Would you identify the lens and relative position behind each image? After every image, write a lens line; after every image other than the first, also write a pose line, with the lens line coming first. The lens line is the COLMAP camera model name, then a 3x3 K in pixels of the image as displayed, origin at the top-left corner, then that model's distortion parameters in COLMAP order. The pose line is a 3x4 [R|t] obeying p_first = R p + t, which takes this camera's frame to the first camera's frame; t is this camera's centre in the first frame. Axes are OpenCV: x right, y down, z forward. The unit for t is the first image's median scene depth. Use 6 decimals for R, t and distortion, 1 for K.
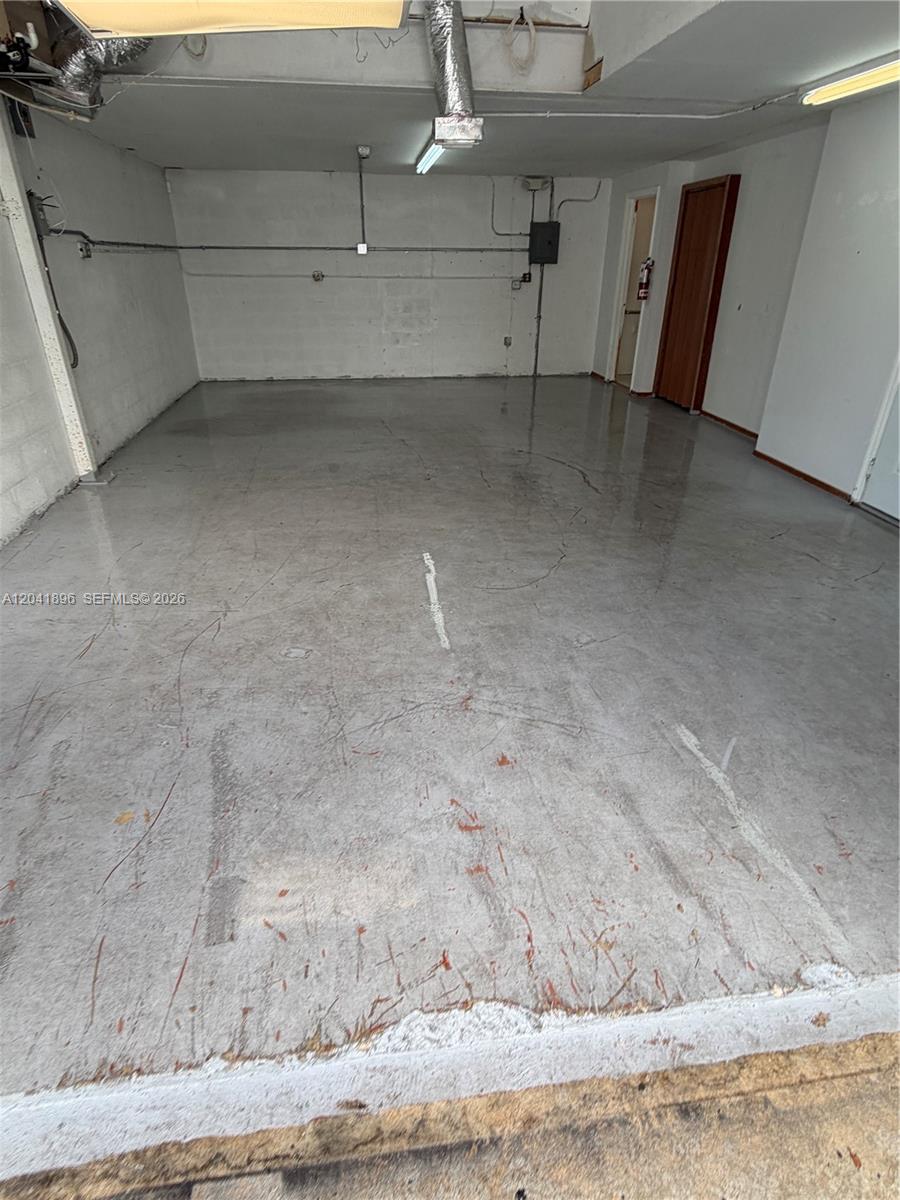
lens RADIAL K [[649.3, 0, 450.0], [0, 649.3, 600.0], [0, 0, 1]] dist [0.001806, 0.000244]
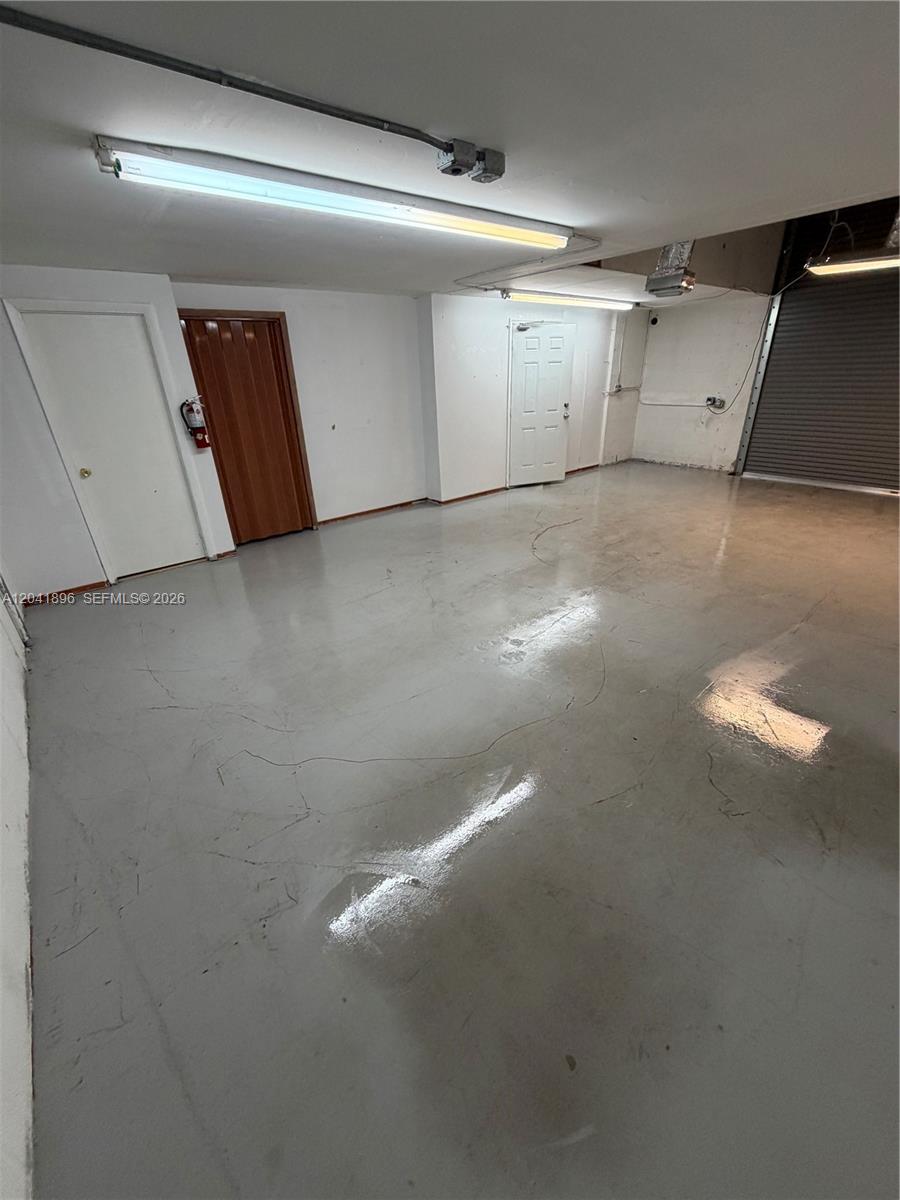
lens RADIAL K [[478.1, 0, 450.0], [0, 478.1, 600.0], [0, 0, 1]] dist [0.000529, 0.000041]
pose [[-0.515087, -0.367725, 0.774250, -0.520637], [0.424356, 0.675421, 0.603099, -0.767788], [-0.744719, 0.639207, -0.191854, 1.381640]]
